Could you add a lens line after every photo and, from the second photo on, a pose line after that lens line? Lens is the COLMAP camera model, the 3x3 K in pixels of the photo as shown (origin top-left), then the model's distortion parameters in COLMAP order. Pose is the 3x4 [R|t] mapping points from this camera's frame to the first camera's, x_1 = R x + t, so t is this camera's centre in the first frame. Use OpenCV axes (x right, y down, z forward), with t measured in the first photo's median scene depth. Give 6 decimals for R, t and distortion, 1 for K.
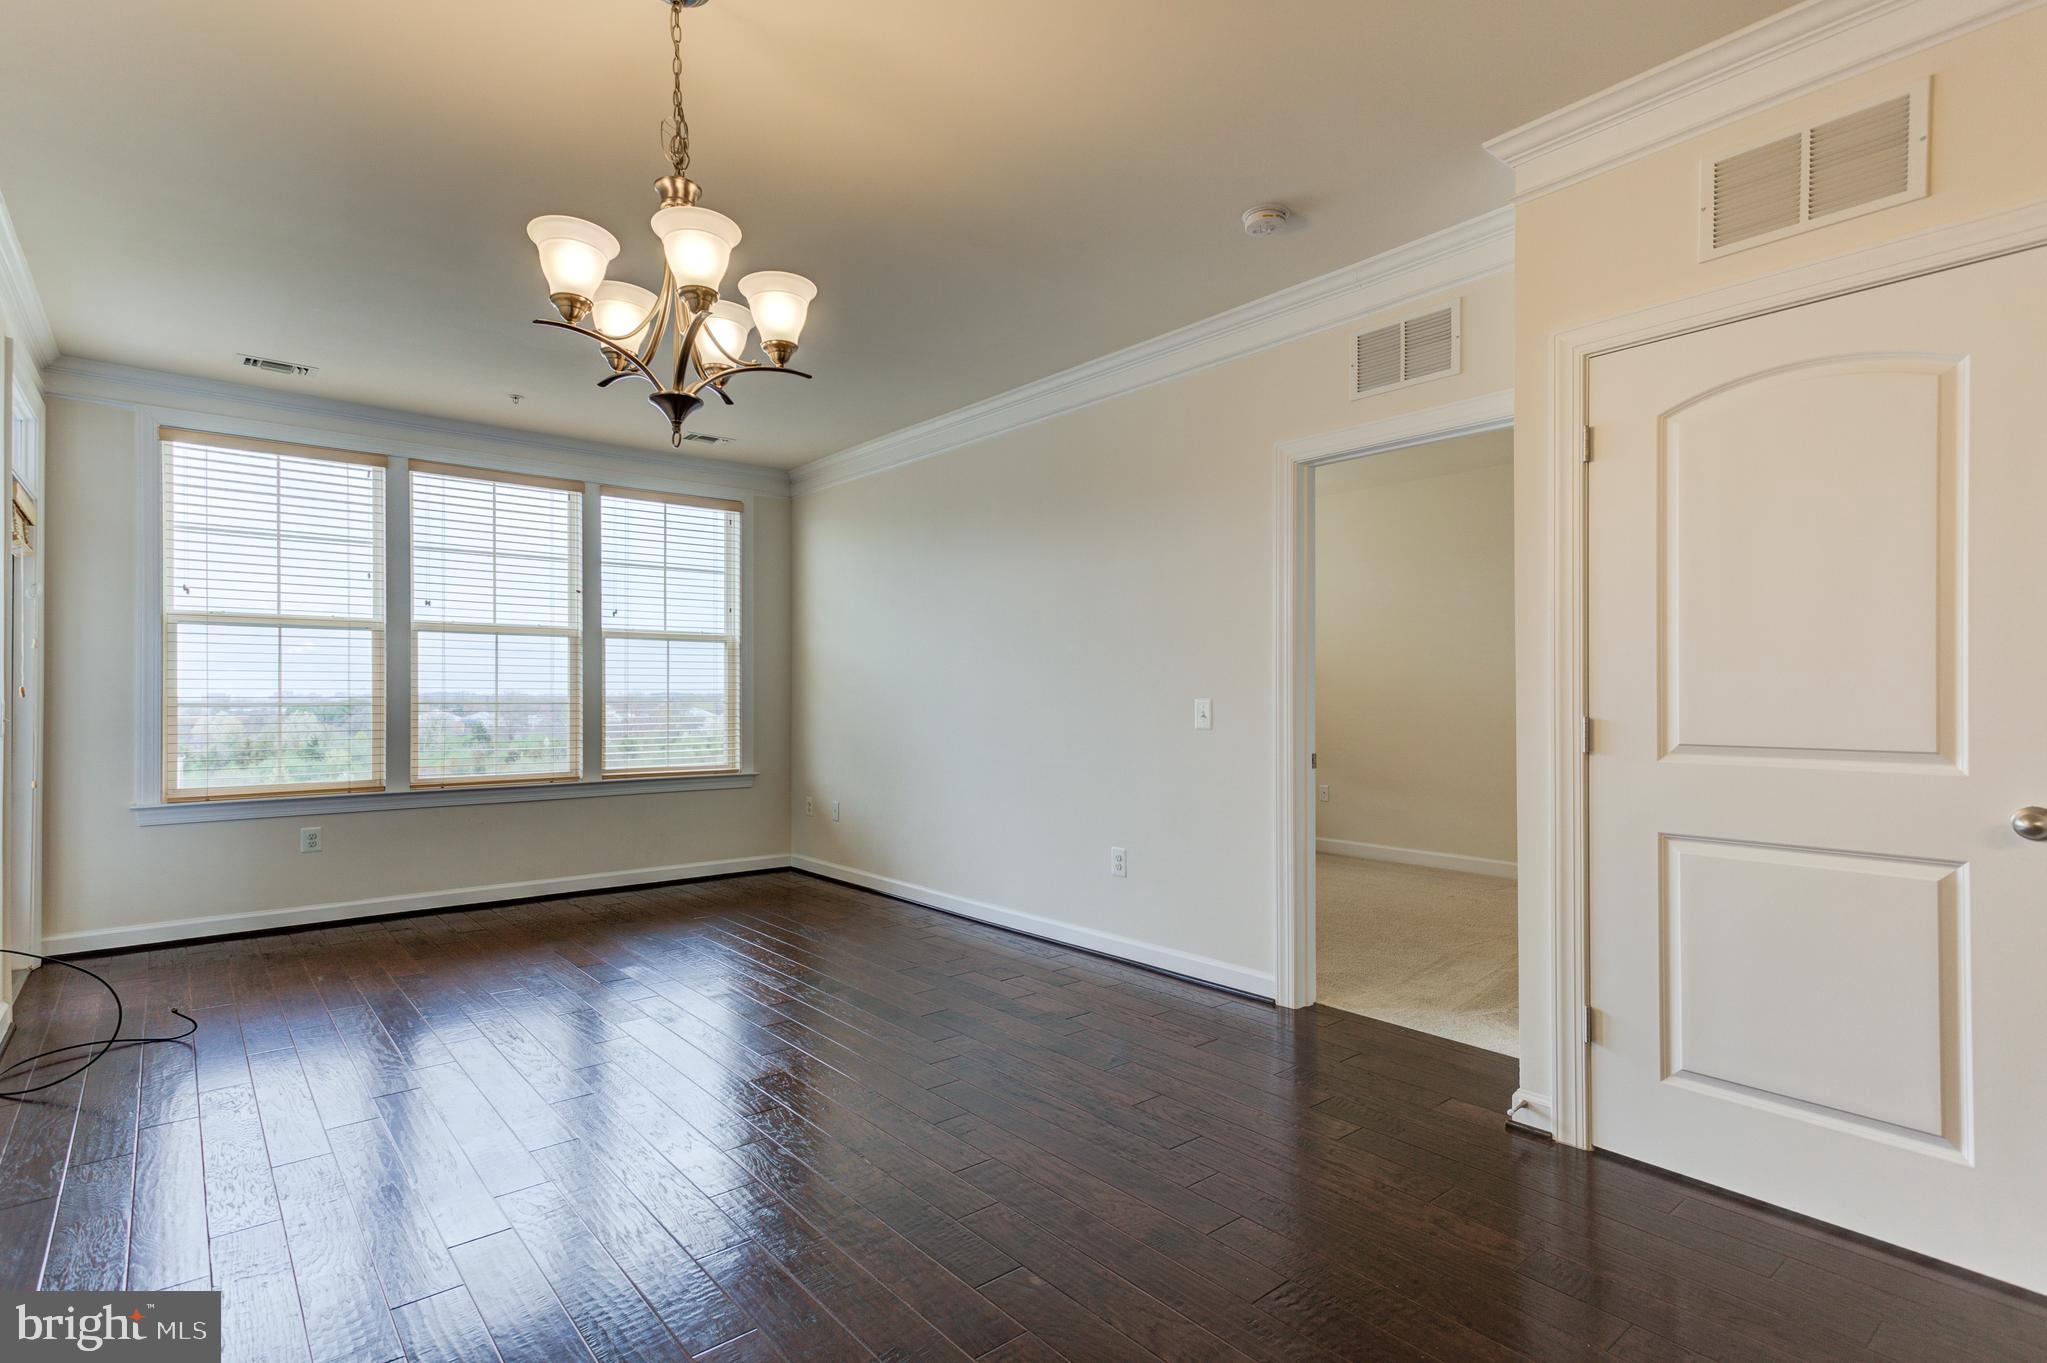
lens RADIAL K [[1035.2, 0, 1079.1], [0, 1035.2, 689.3], [0, 0, 1]] dist [0.018559, 0.000366]
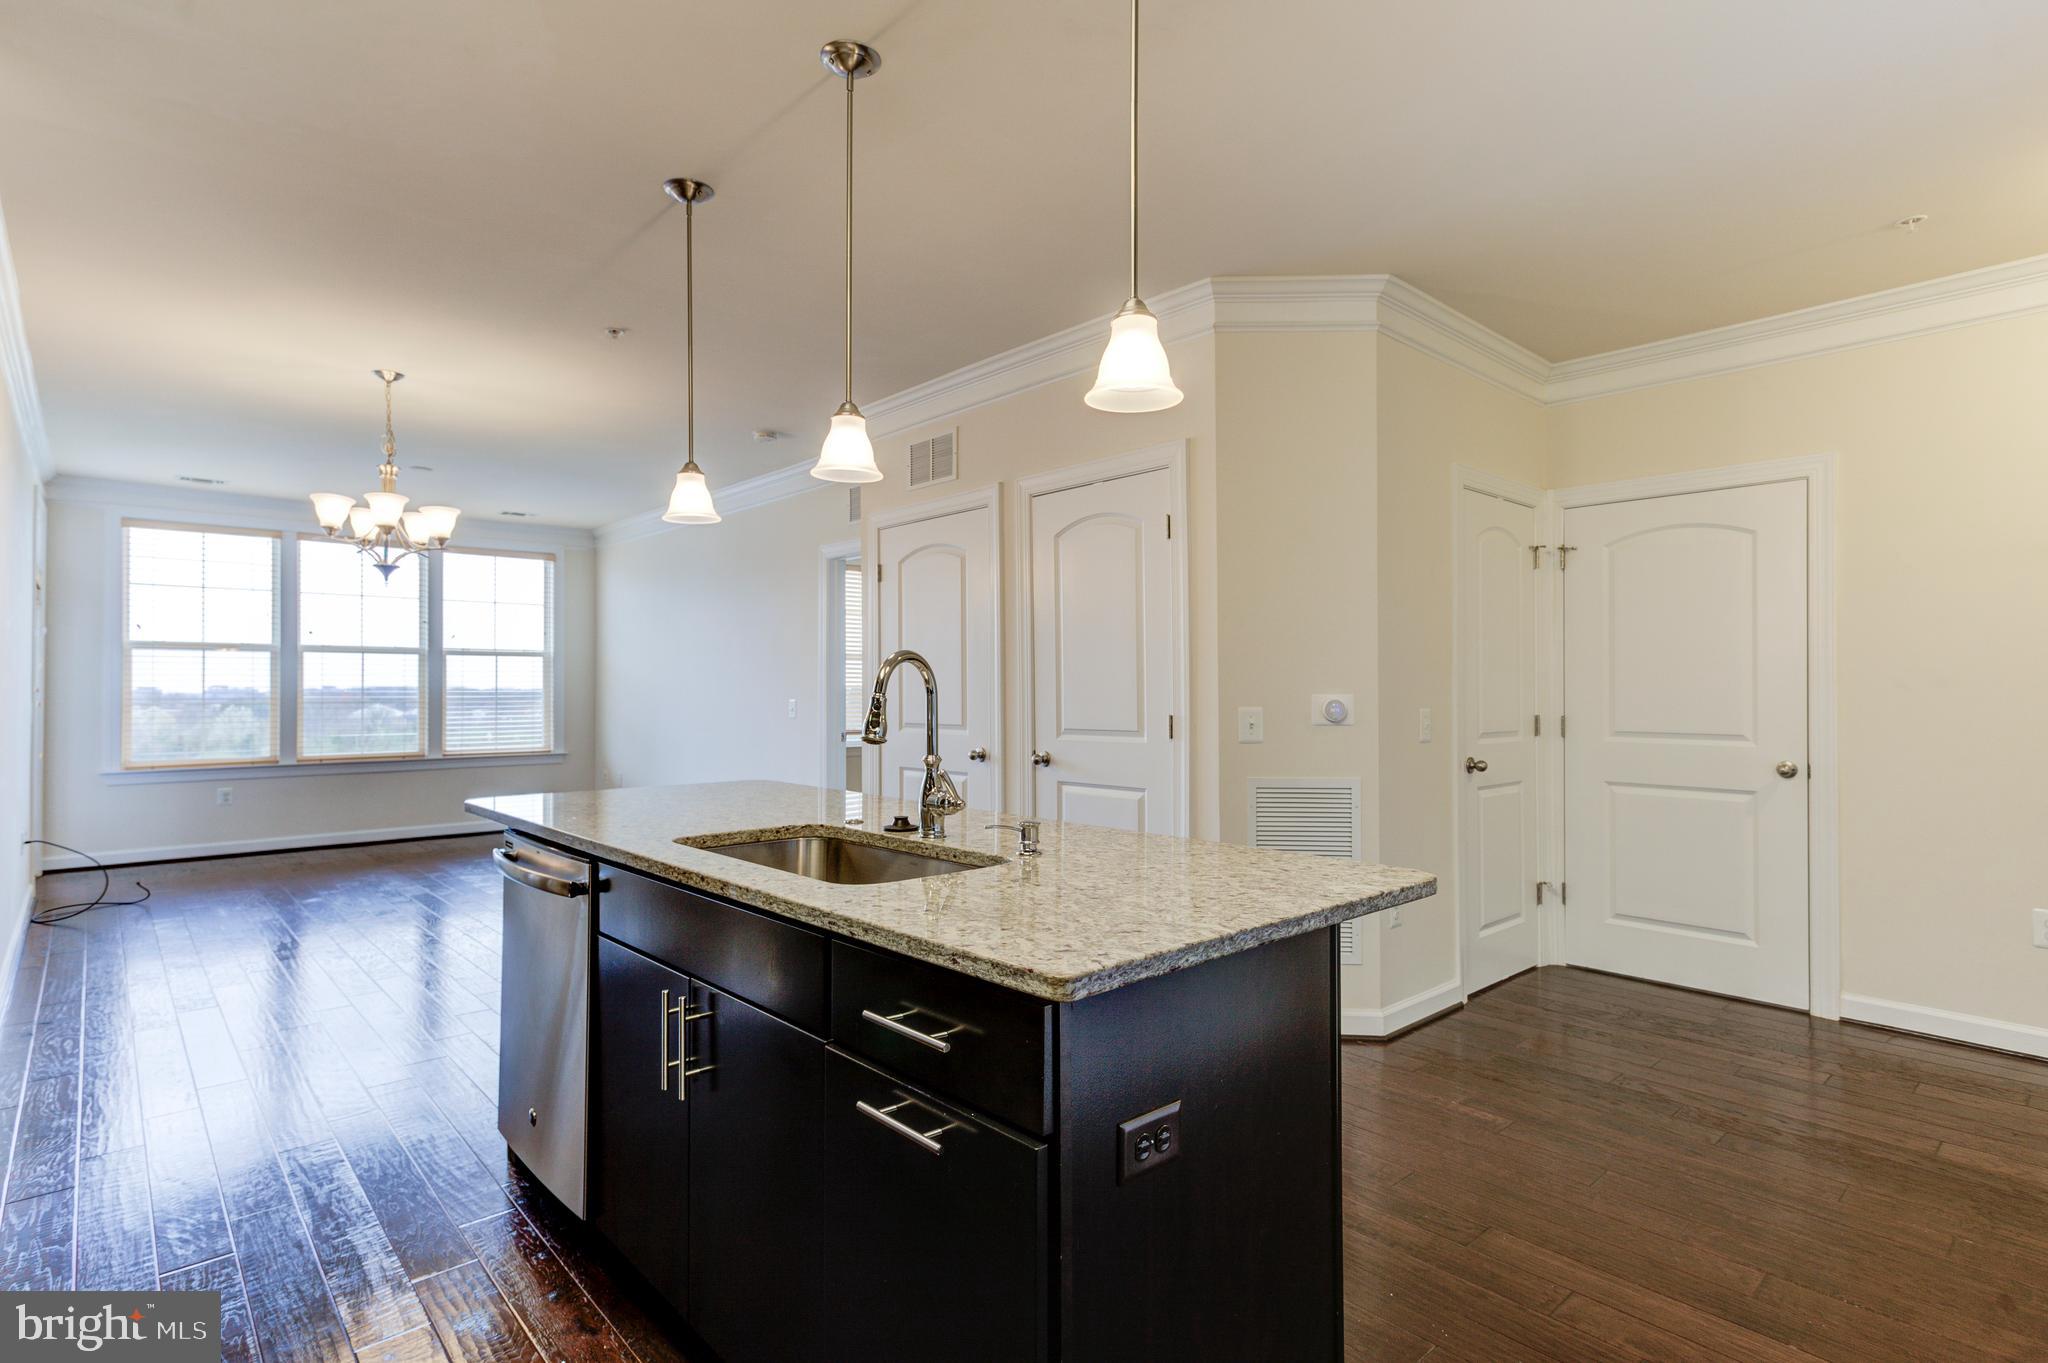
lens RADIAL K [[1015.9, 0, 1035.2], [0, 1015.9, 683.0], [0, 0, 1]] dist [0.025961, -0.000021]
pose [[0.999751, 0.000260, 0.022323, 0.304969], [-0.000179, 0.999994, -0.003596, -0.007342], [-0.022324, 0.003591, 0.999744, -0.391526]]
